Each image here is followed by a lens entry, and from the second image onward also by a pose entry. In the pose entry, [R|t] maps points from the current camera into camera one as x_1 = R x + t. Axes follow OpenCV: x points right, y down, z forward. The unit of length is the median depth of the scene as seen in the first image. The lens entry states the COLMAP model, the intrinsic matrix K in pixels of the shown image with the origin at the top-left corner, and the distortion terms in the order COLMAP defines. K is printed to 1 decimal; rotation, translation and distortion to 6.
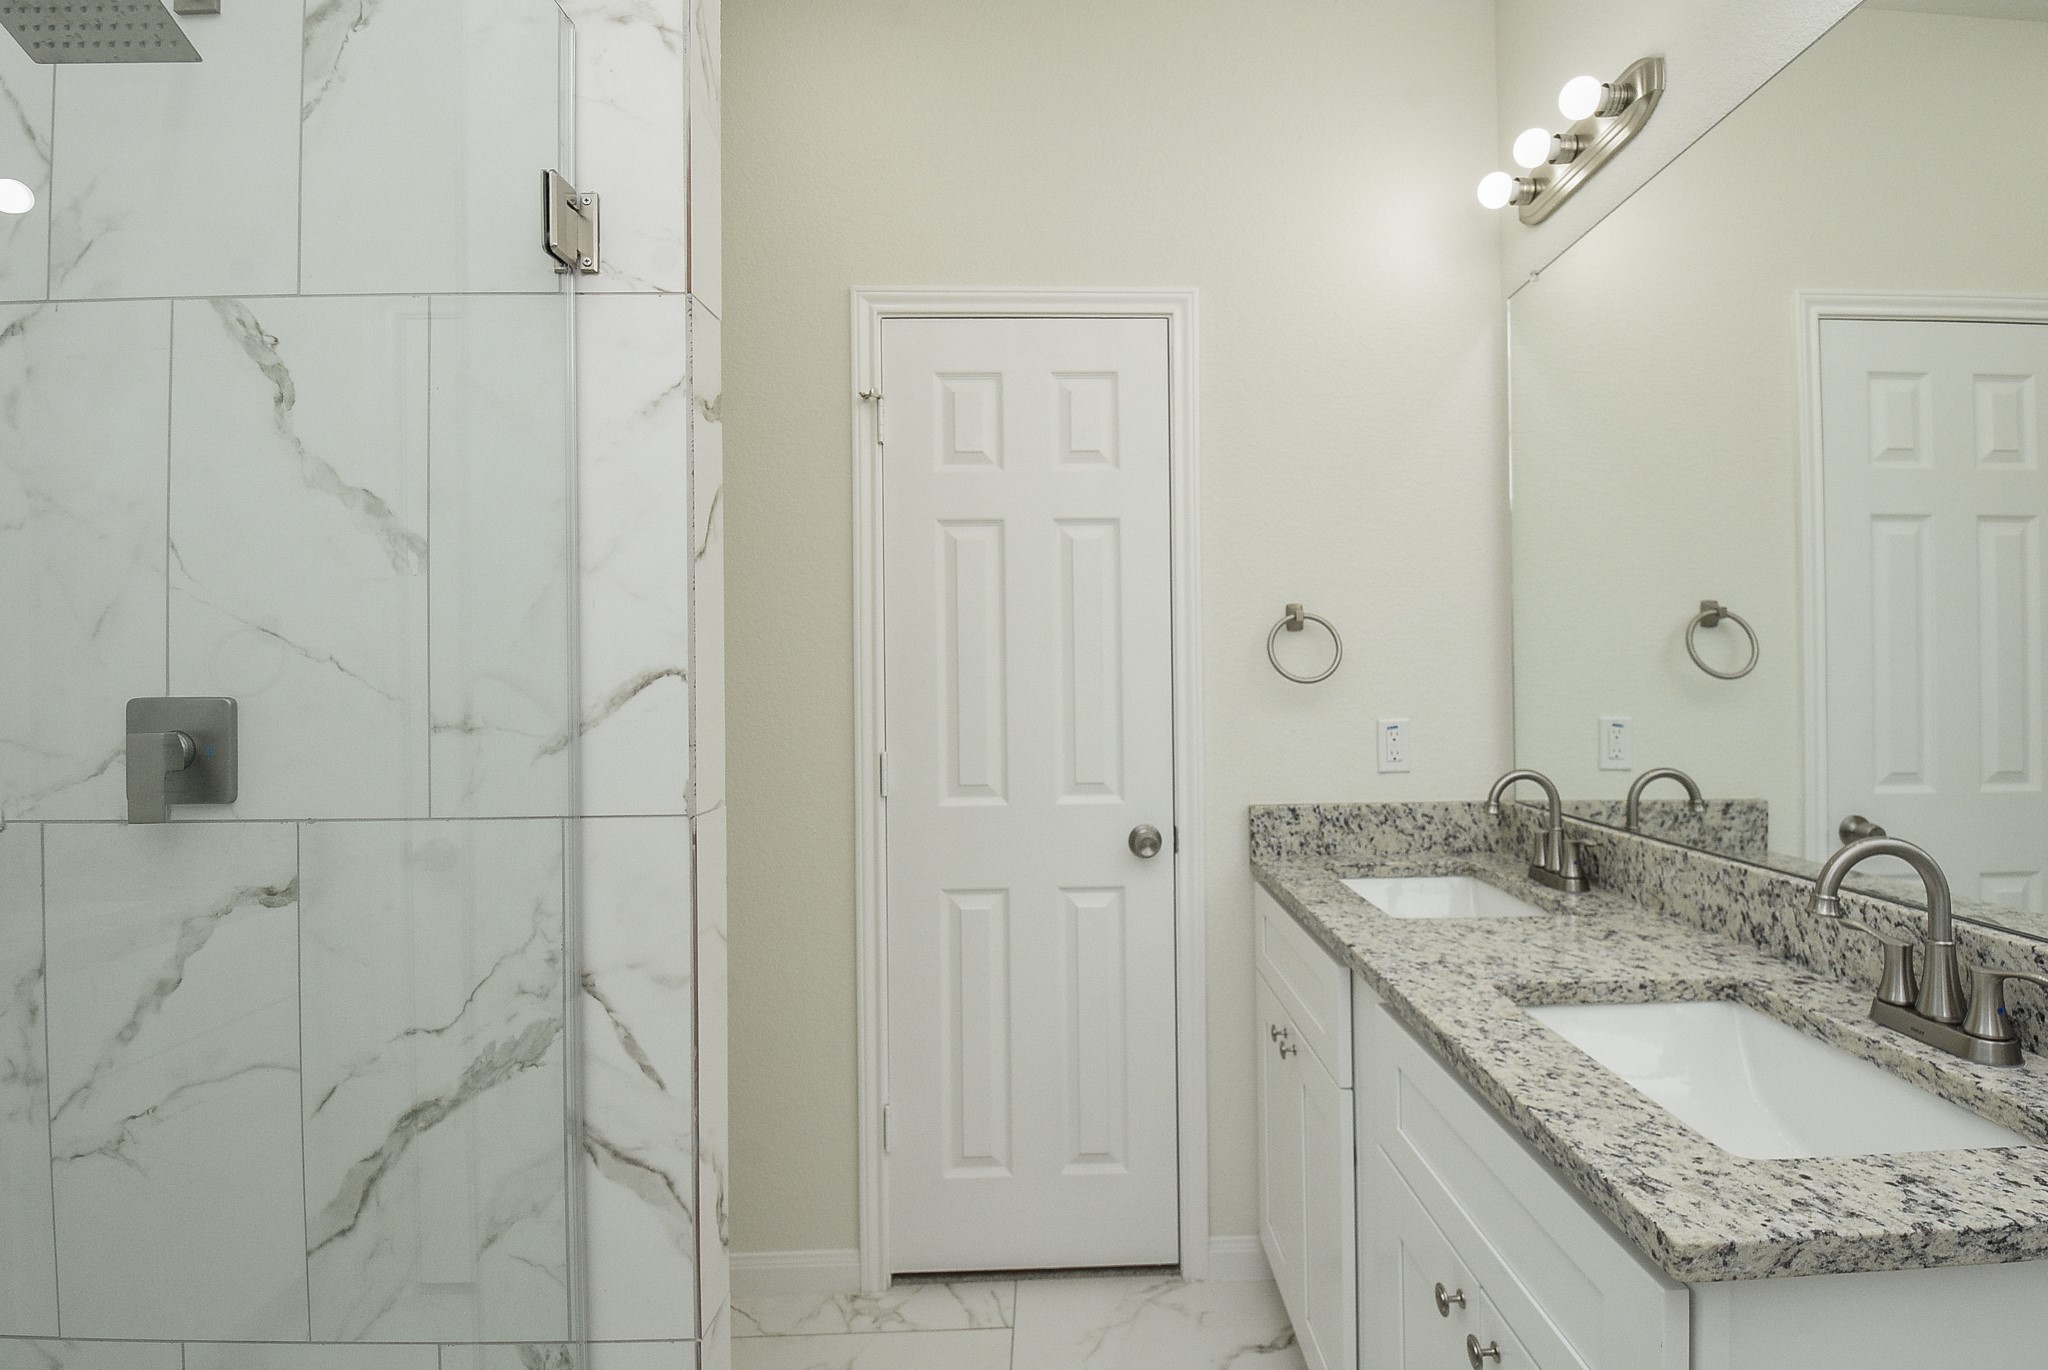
lens RADIAL K [[964.4, 0, 1081.6], [0, 964.4, 667.3], [0, 0, 1]] dist [0.014754, -0.024395]
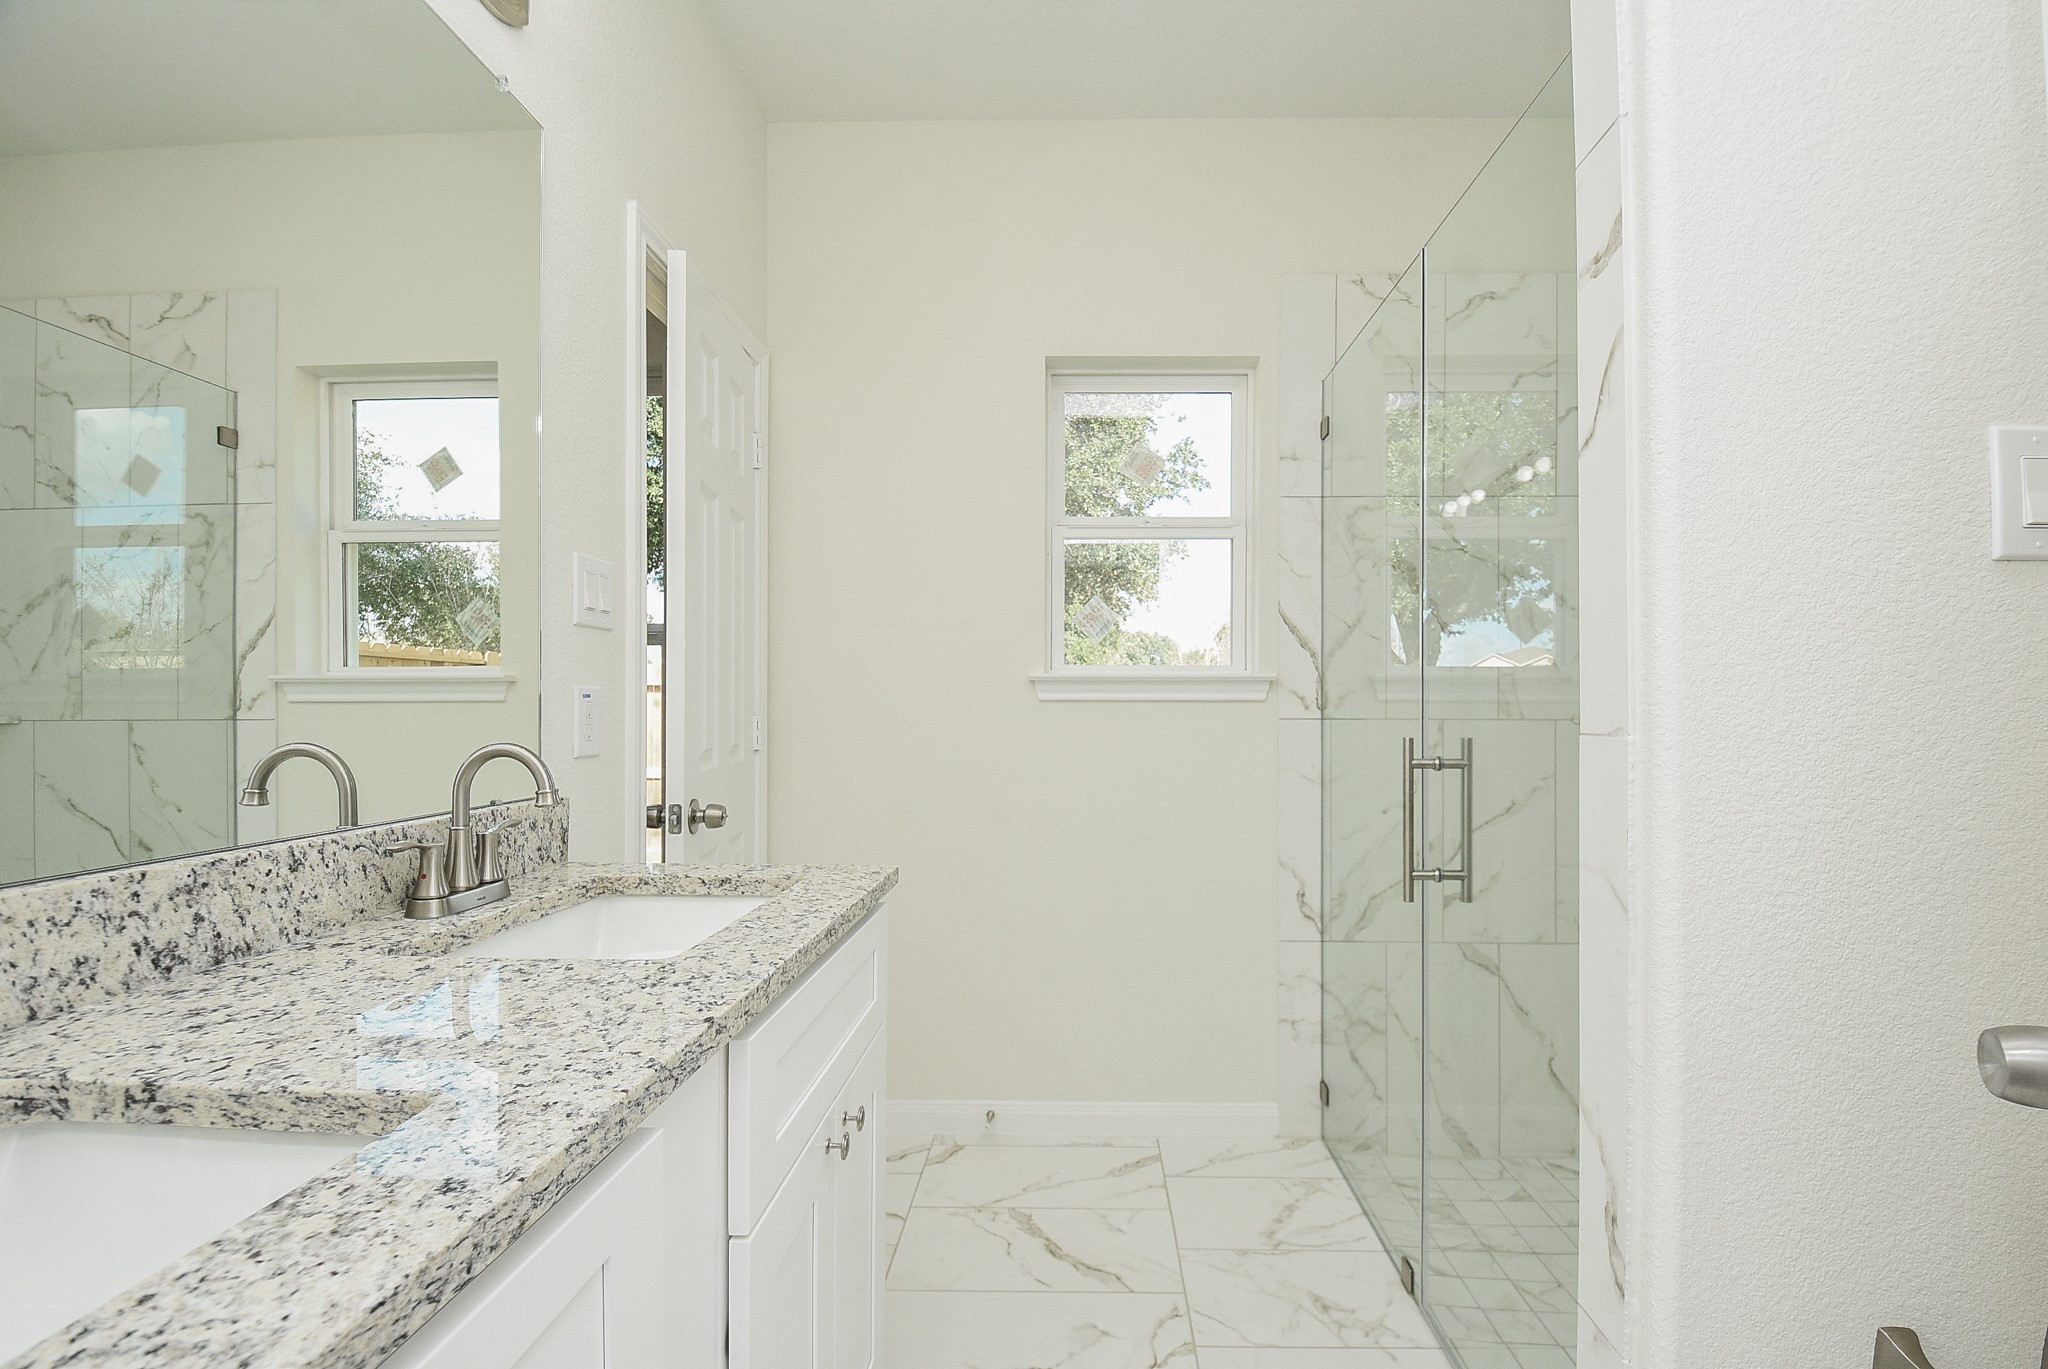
lens RADIAL K [[903.4, 0, 1047.1], [0, 903.4, 714.7], [0, 0, 1]] dist [0.010158, -0.015935]
pose [[-0.997243, 0.007454, 0.073833, 0.045244], [0.007146, 0.999965, -0.004442, 0.133968], [-0.073864, -0.003902, -0.997261, 1.877985]]
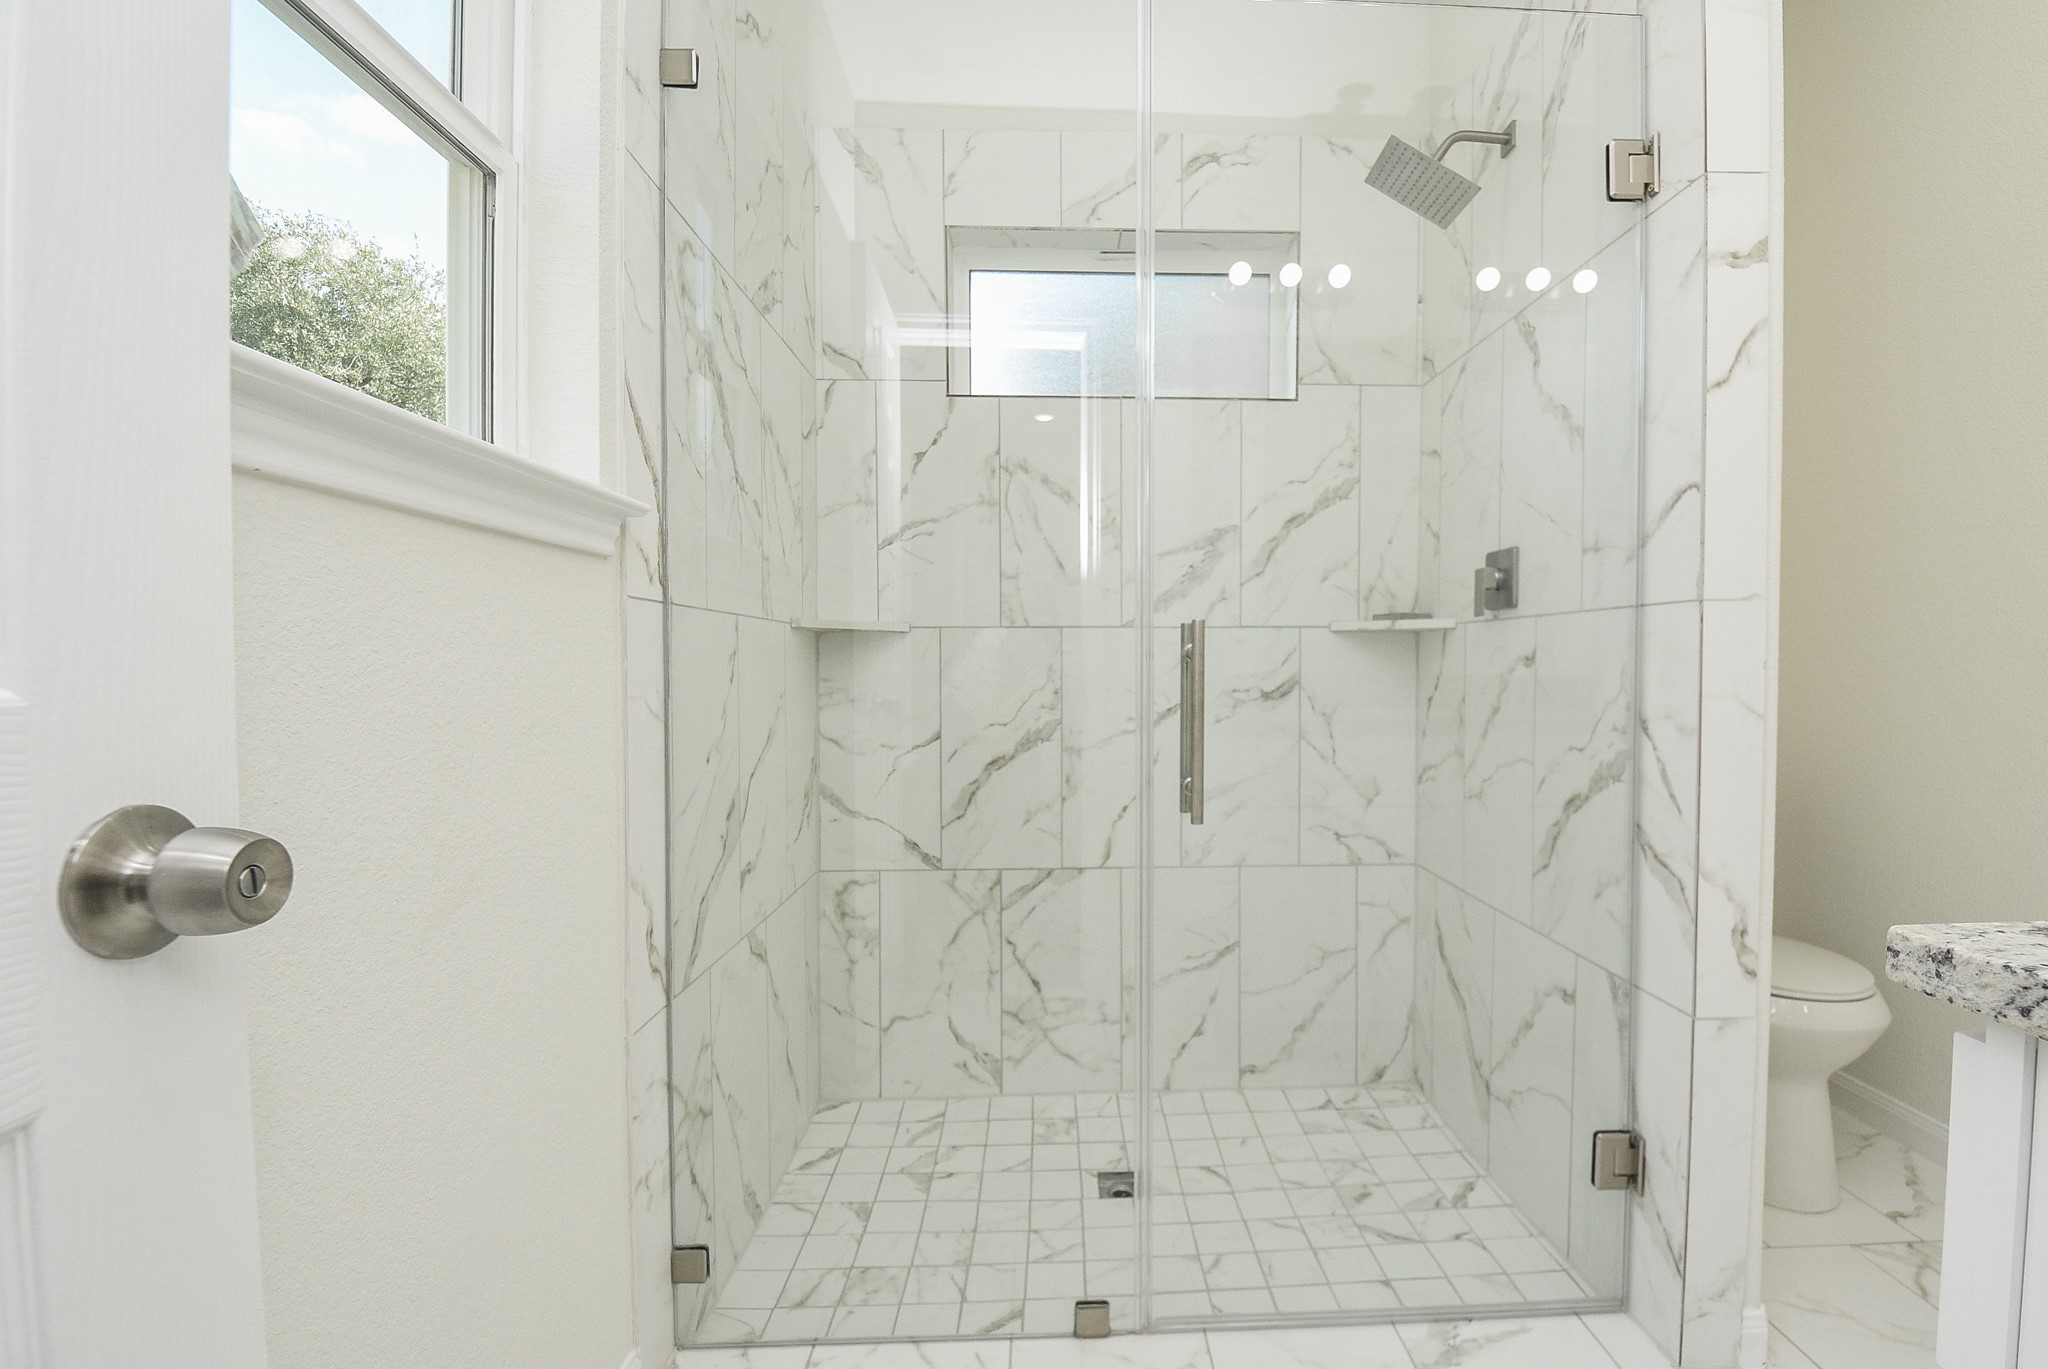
lens RADIAL K [[926.1, 0, 1093.6], [0, 926.1, 691.2], [0, 0, 1]] dist [0.018286, -0.026879]
pose [[0.015944, 0.040059, -0.999070, 0.781188], [0.010316, 0.999137, 0.040226, 0.215129], [0.999820, -0.010948, 0.015517, 0.202897]]
